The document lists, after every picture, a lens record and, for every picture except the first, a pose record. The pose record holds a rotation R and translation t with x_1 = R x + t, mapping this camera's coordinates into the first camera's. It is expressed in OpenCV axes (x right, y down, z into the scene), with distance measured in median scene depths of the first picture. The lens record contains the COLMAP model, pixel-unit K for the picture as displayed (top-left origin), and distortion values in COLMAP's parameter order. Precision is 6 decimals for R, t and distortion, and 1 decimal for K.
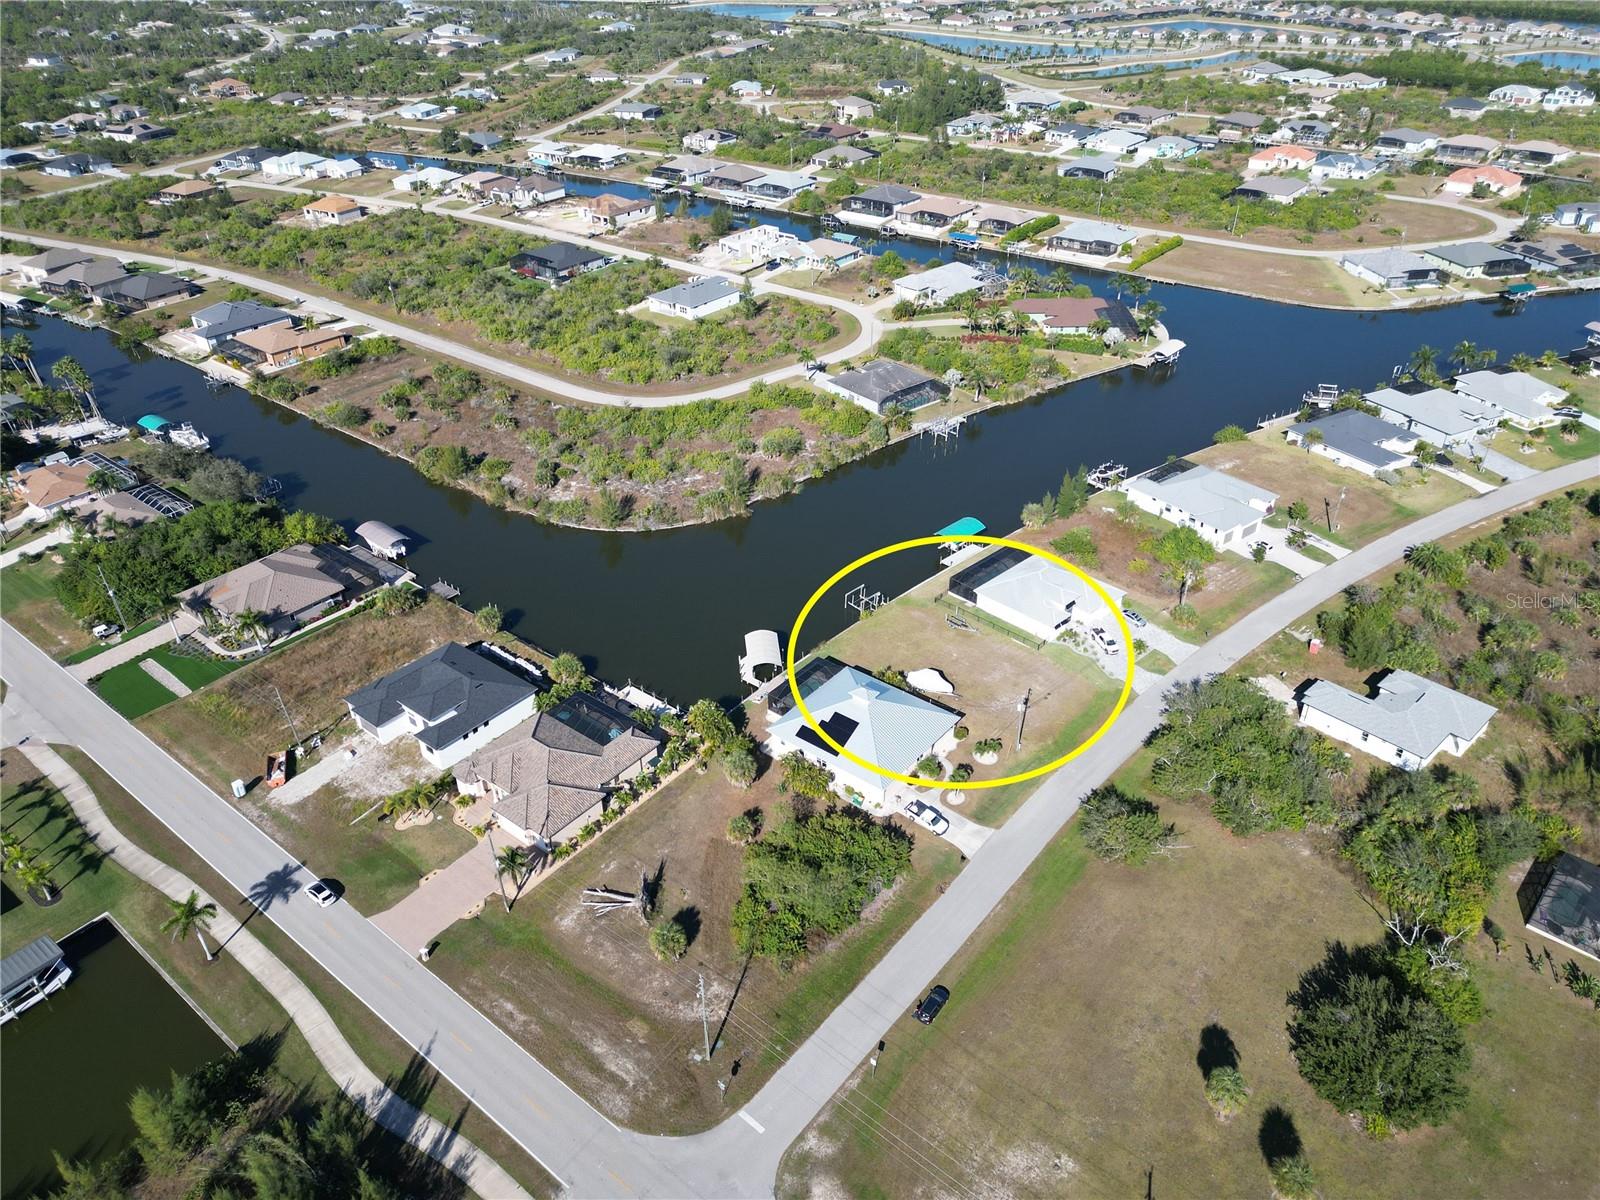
lens RADIAL K [[1113.0, 0, 795.0], [0, 1113.0, 599.0], [0, 0, 1]] dist [0.079358, -0.078451]
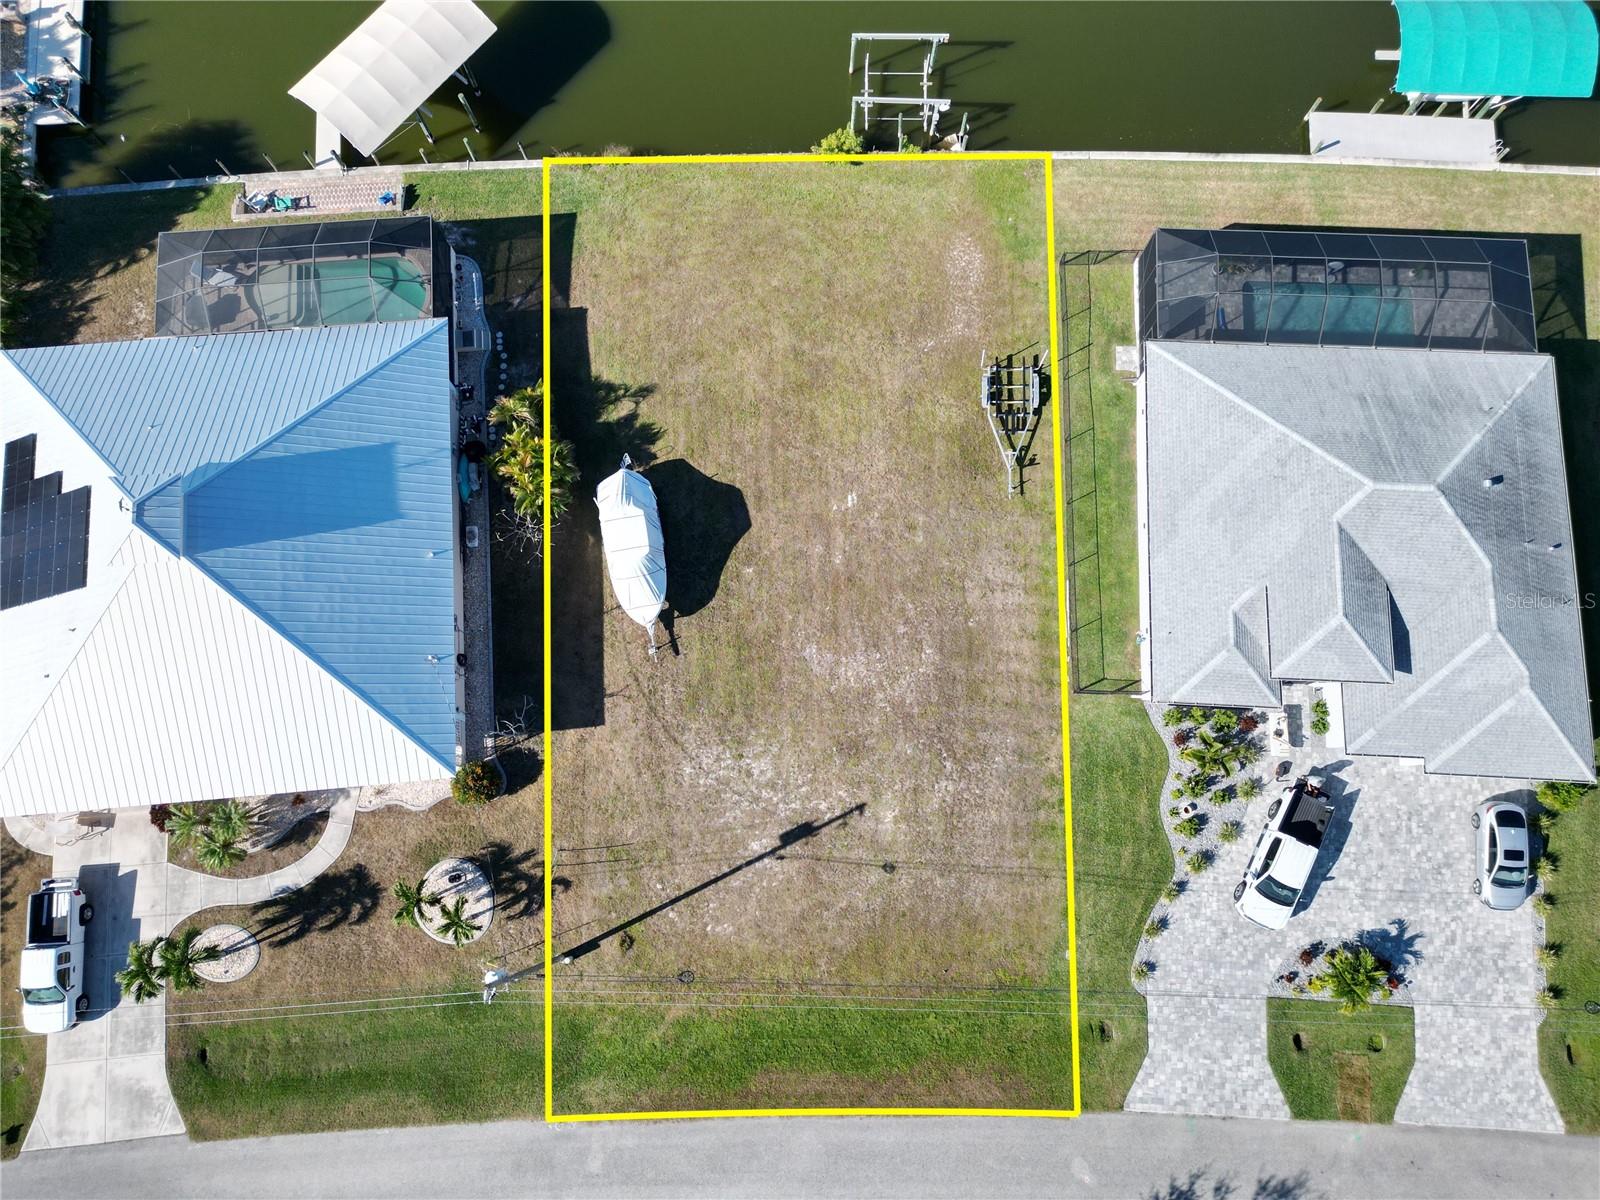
lens RADIAL K [[1116.6, 0, 794.6], [0, 1116.6, 596.9], [0, 0, 1]] dist [0.067103, -0.060599]
pose [[0.690479, 0.707982, -0.148324, 0.135603], [-0.390854, 0.537703, 0.747067, -0.103151], [0.608664, -0.457861, 0.647990, 0.551894]]
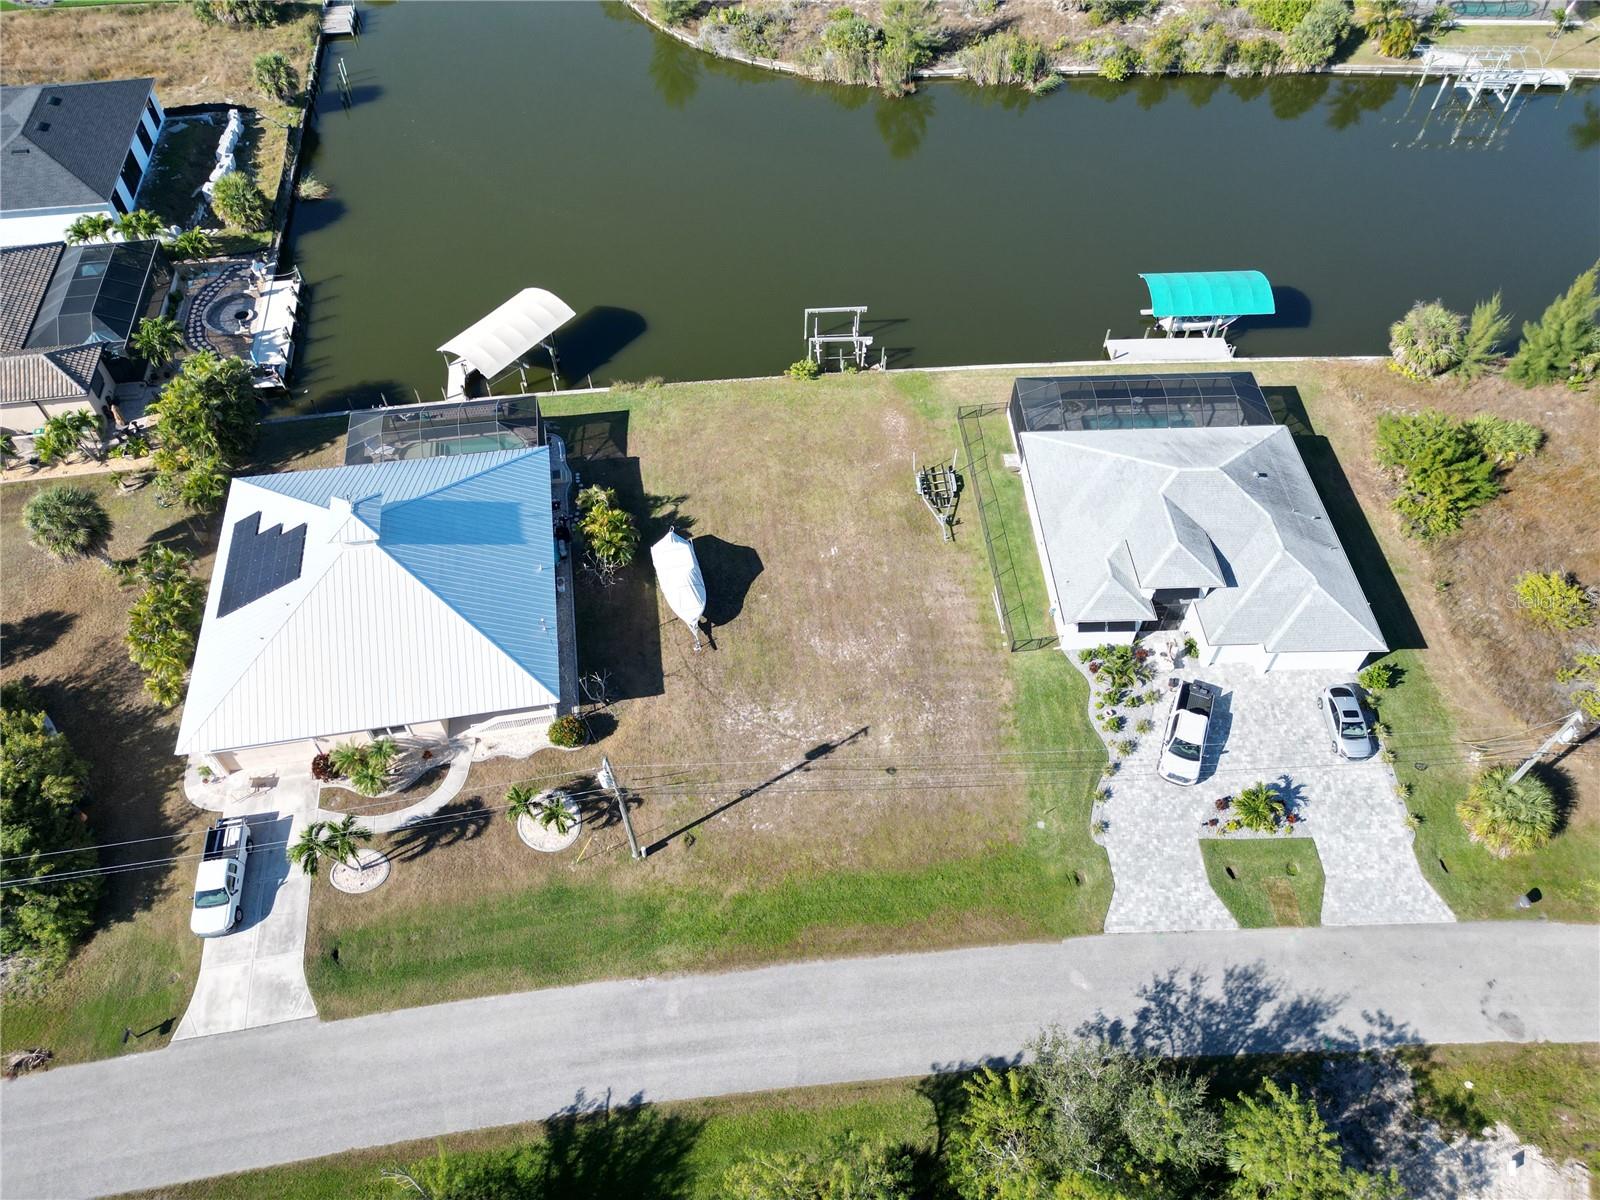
lens RADIAL K [[1113.0, 0, 795.0], [0, 1113.0, 599.0], [0, 0, 1]] dist [0.079358, -0.078451]
pose [[0.747938, 0.525760, -0.405174, 0.213434], [-0.367181, 0.836231, 0.407303, -0.065769], [0.552963, -0.155865, 0.818498, 0.459822]]
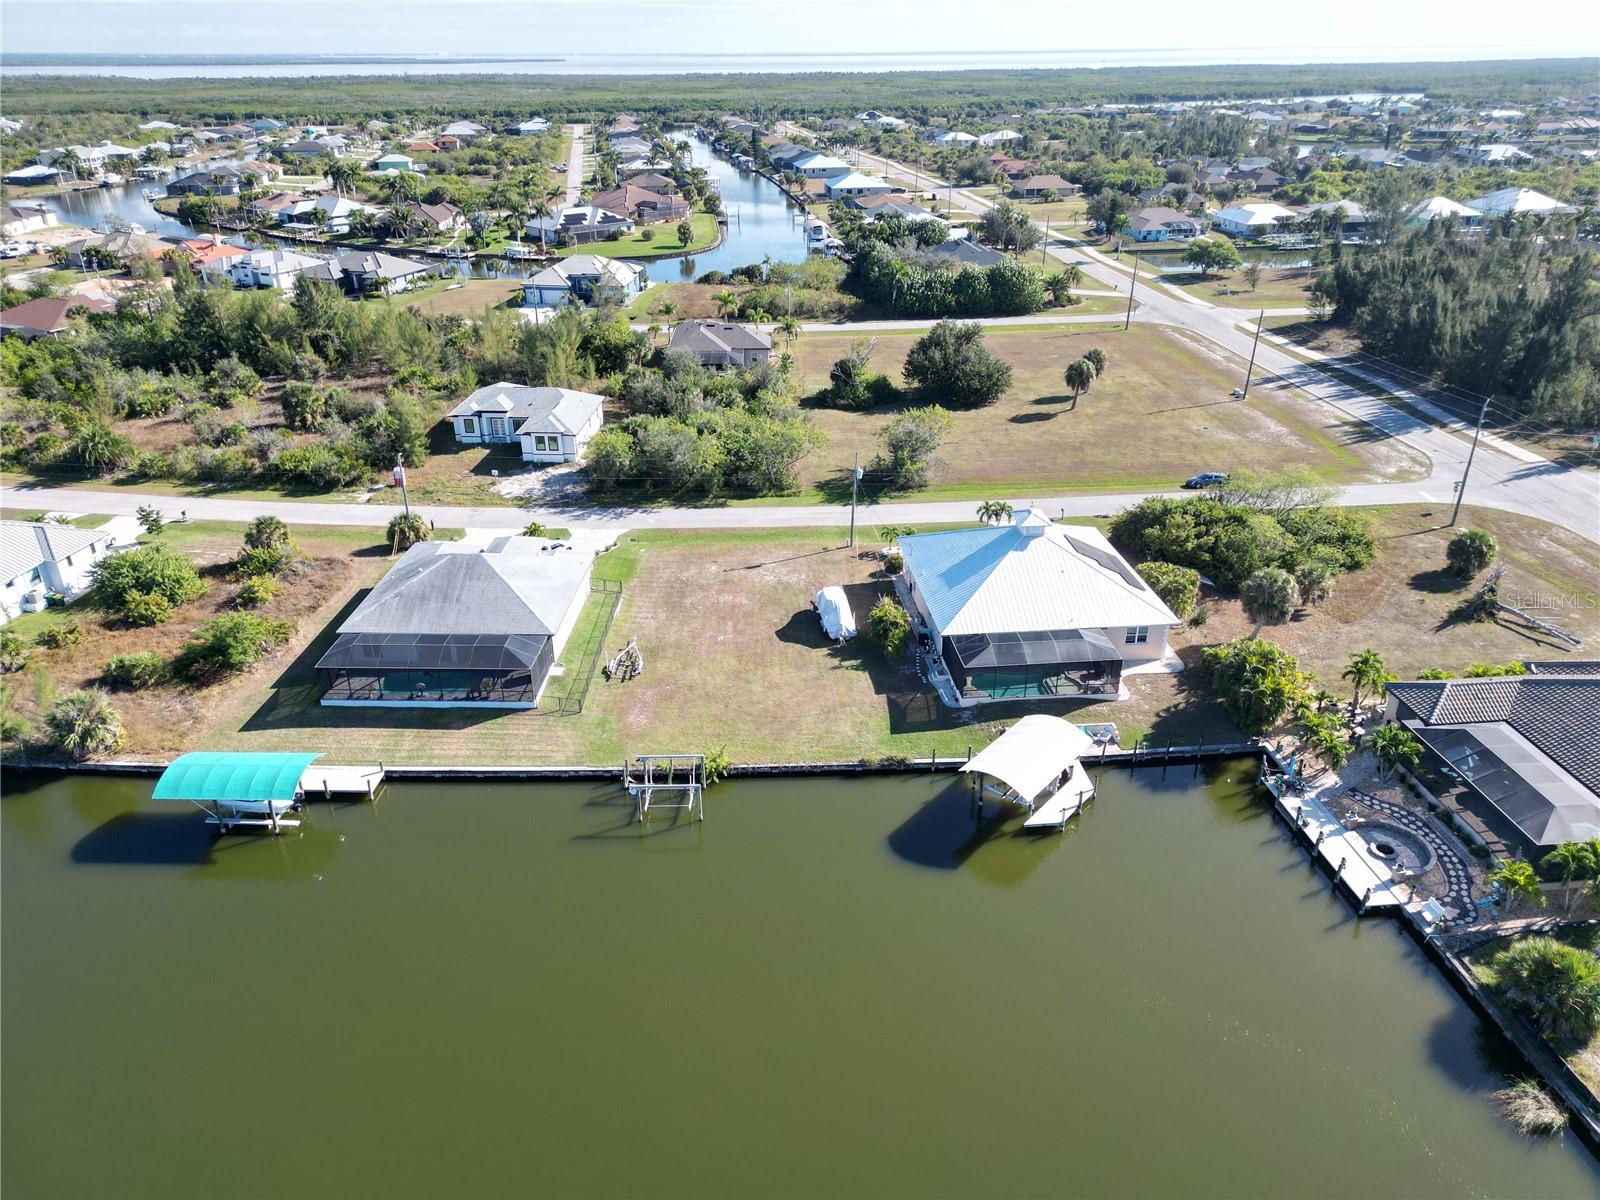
lens RADIAL K [[1113.0, 0, 795.0], [0, 1113.0, 599.0], [0, 0, 1]] dist [0.079358, -0.078451]
pose [[-0.699914, -0.295308, 0.650318, -0.158660], [0.397544, 0.595361, 0.698215, -0.226318], [-0.593362, 0.747221, -0.299304, 0.786011]]
